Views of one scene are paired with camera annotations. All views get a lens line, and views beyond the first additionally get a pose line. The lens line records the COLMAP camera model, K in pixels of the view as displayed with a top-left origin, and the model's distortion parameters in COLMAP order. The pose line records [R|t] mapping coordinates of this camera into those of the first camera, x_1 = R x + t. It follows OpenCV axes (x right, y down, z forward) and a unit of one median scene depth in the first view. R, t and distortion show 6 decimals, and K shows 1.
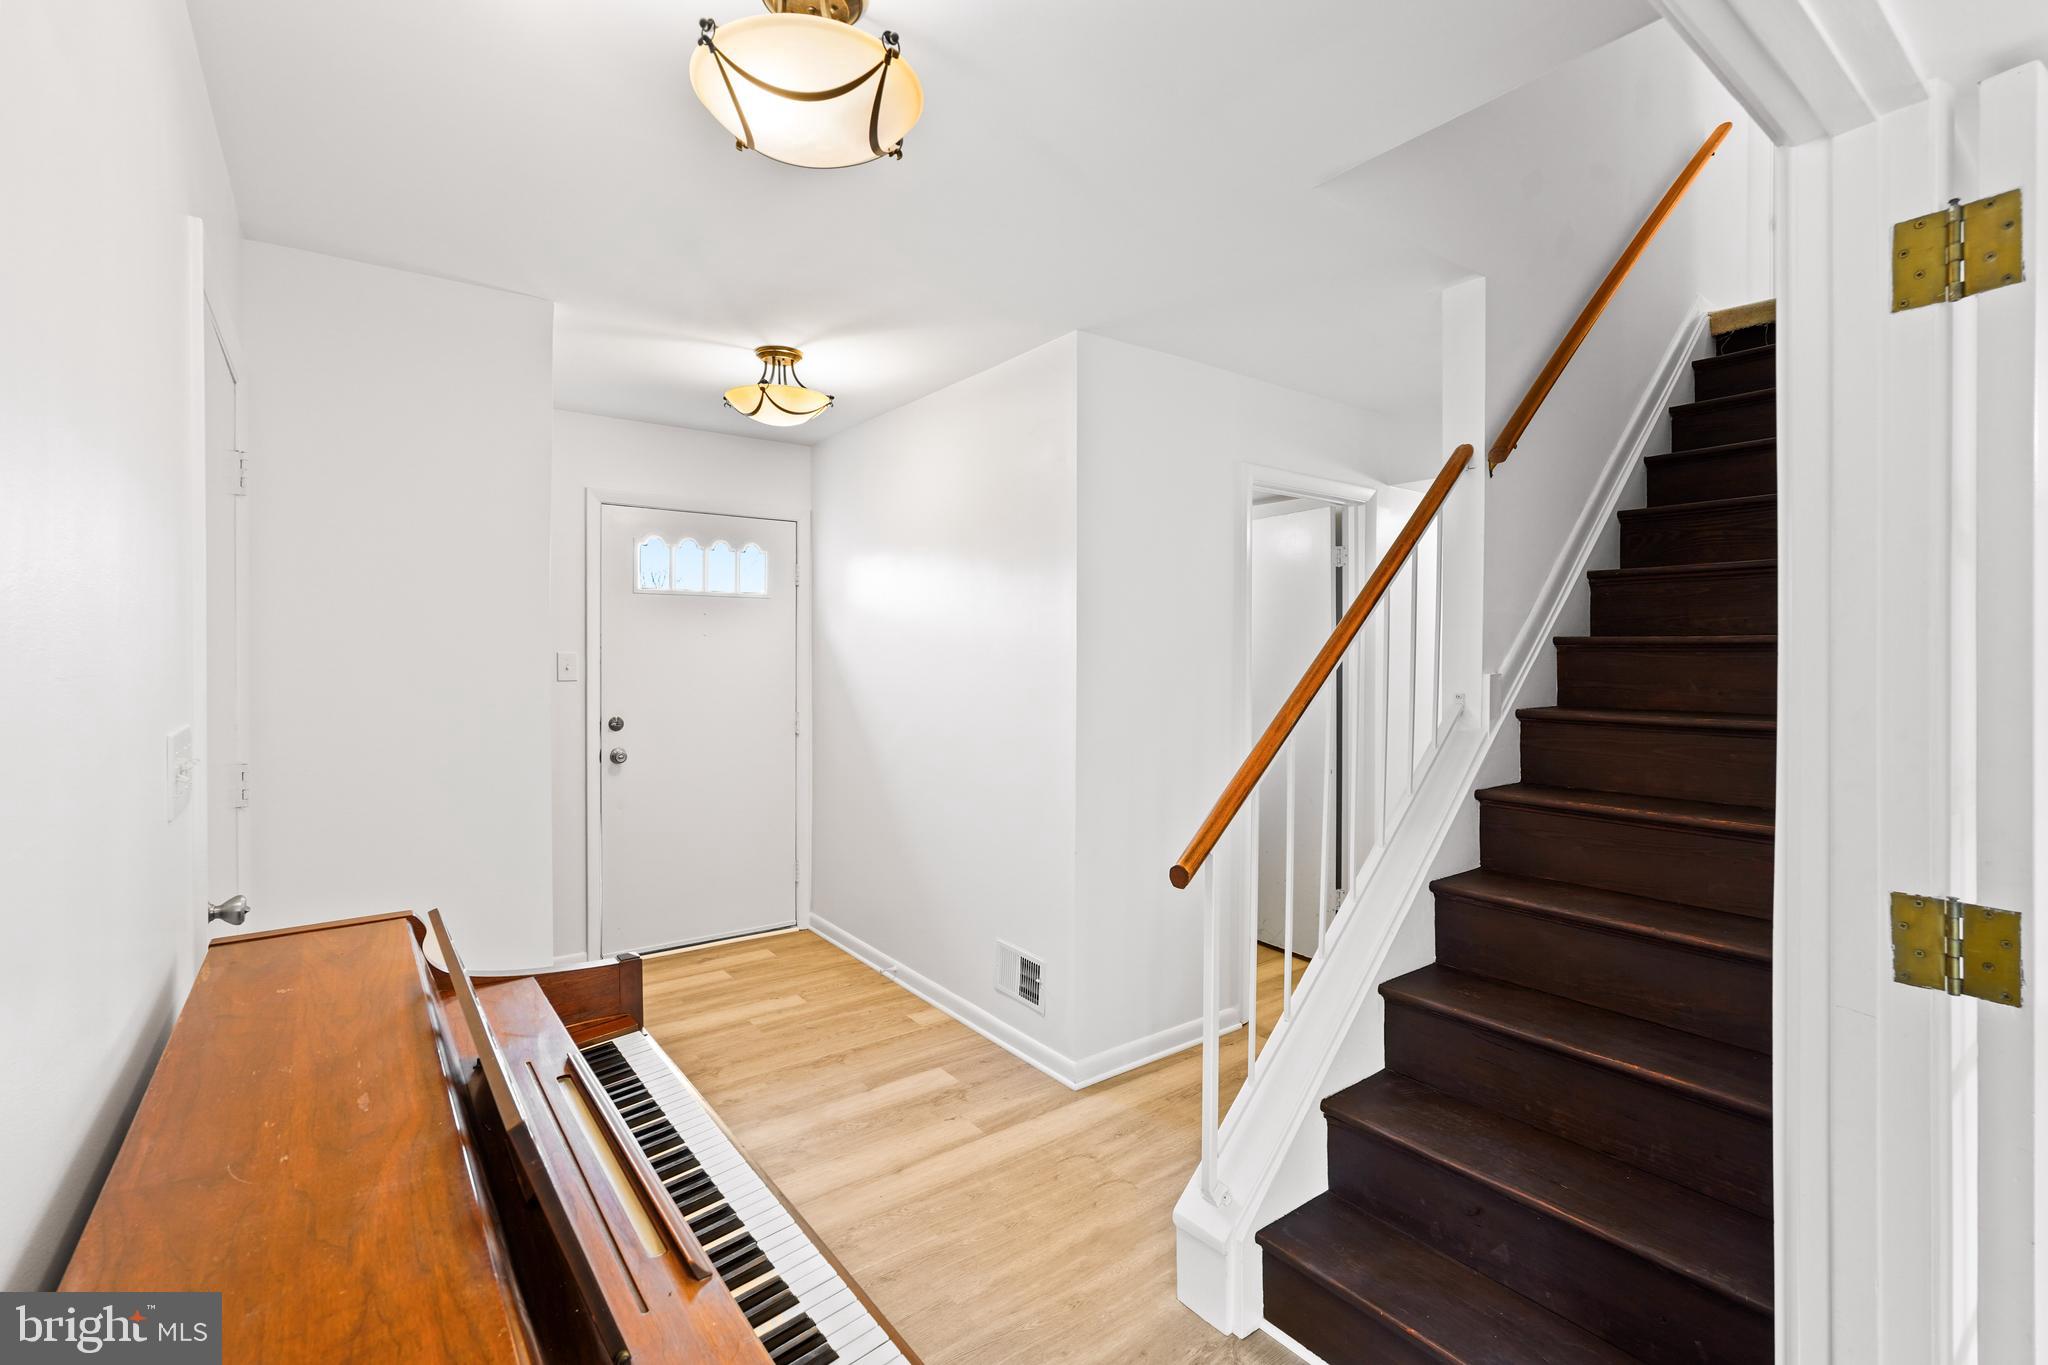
lens RADIAL K [[917.6, 0, 1019.1], [0, 917.6, 674.4], [0, 0, 1]] dist [-0.024488, 0.012823]
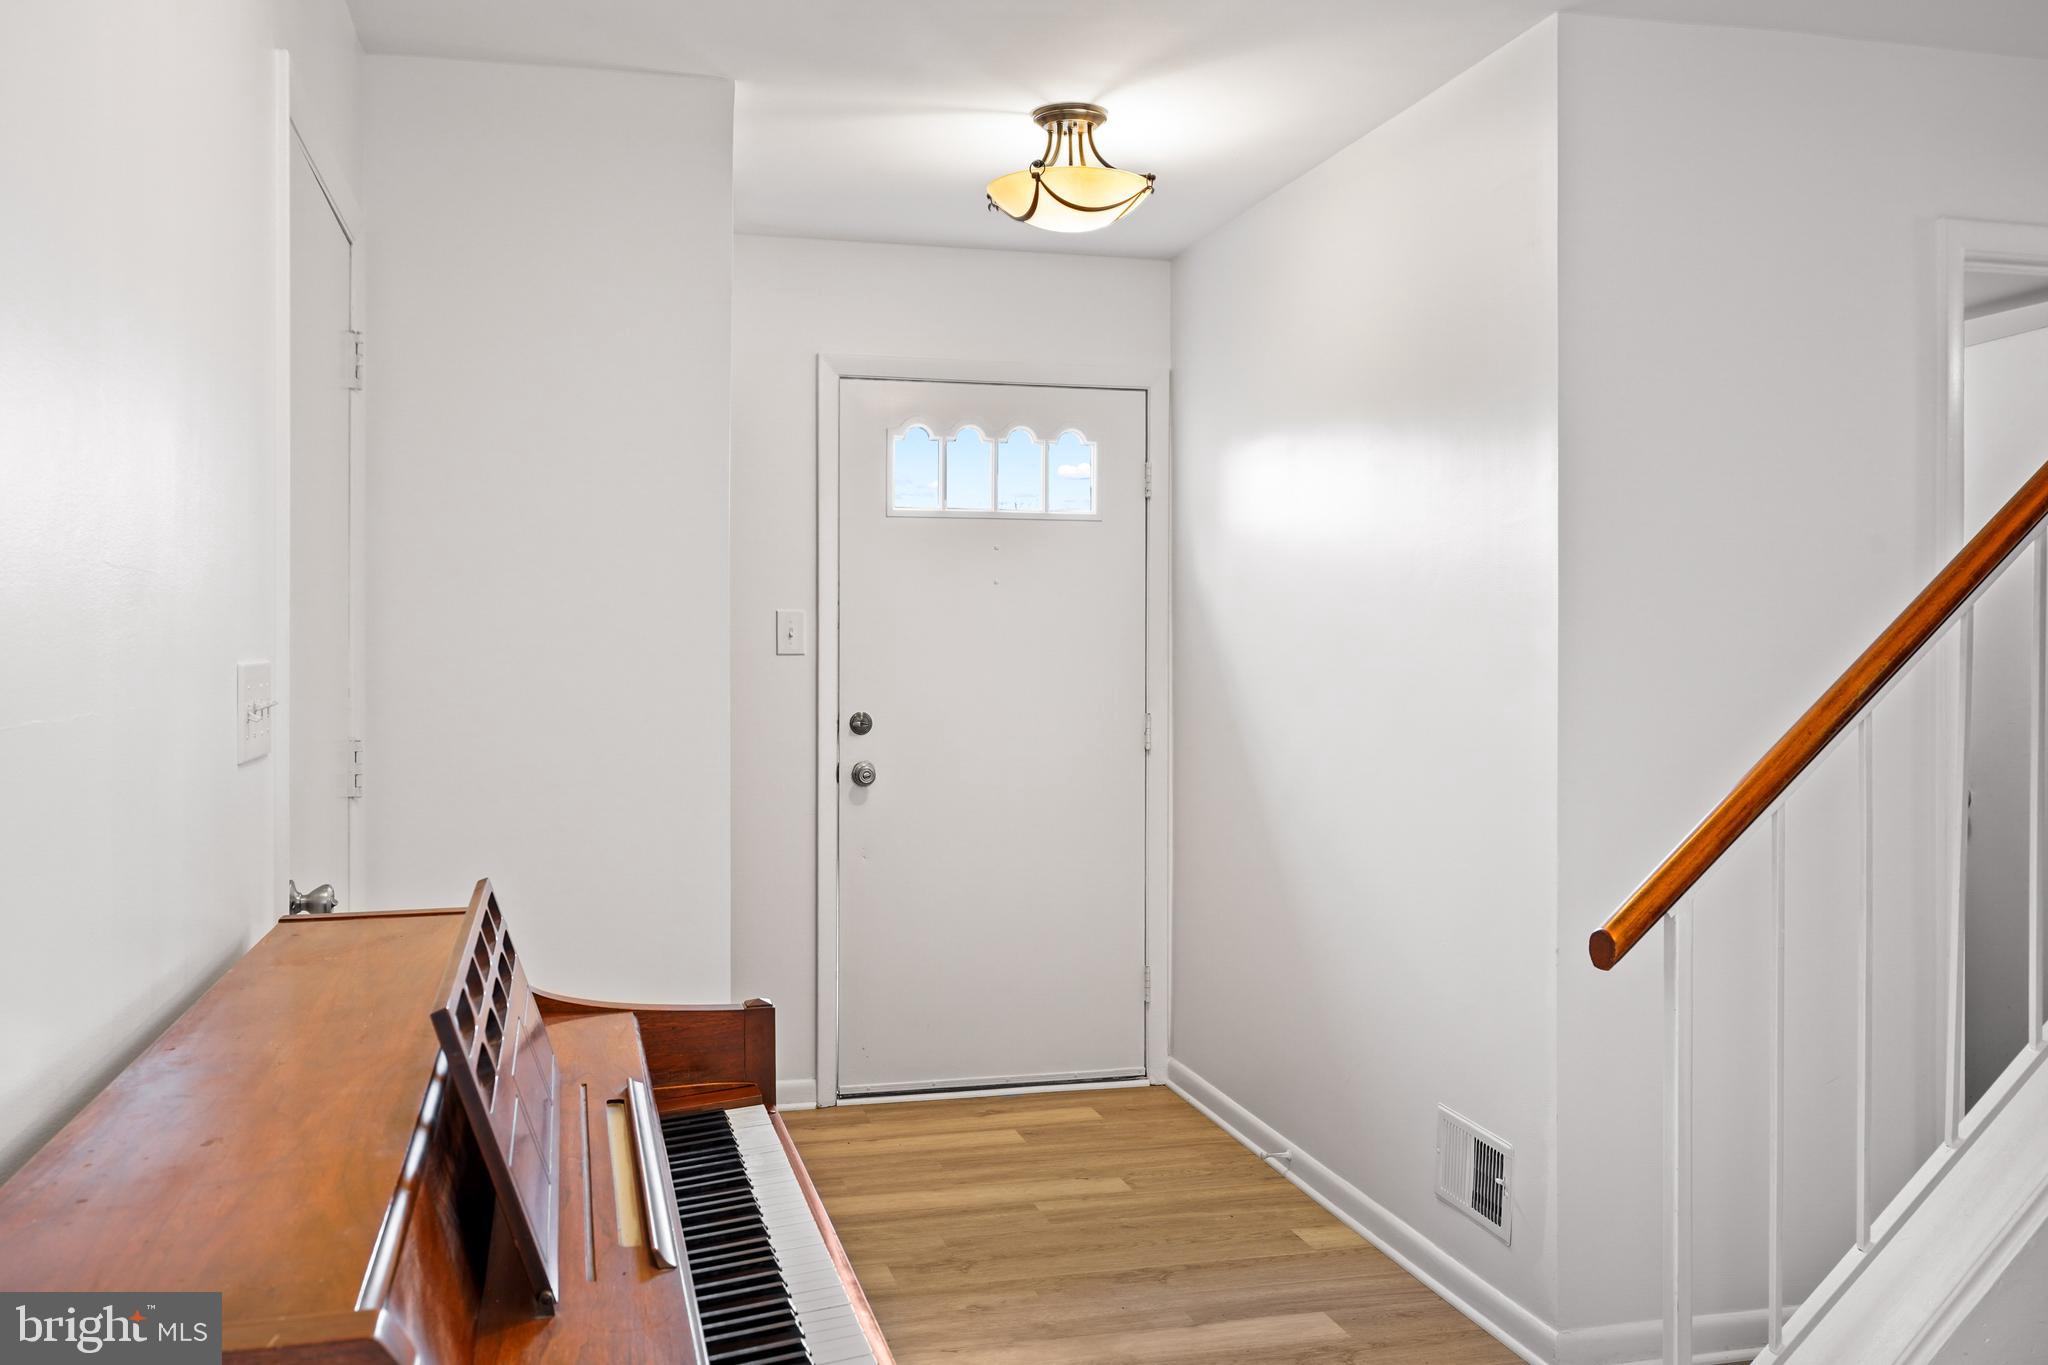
lens RADIAL K [[1768.6, 0, 1024.0], [0, 1768.6, 682.5], [0, 0, 1]] dist [-0.005669, 0.004071]
pose [[0.922000, 0.004385, -0.387166, 0.160293], [-0.006859, 0.999964, -0.005009, 0.035830], [0.387130, 0.007274, 0.921997, -0.103196]]
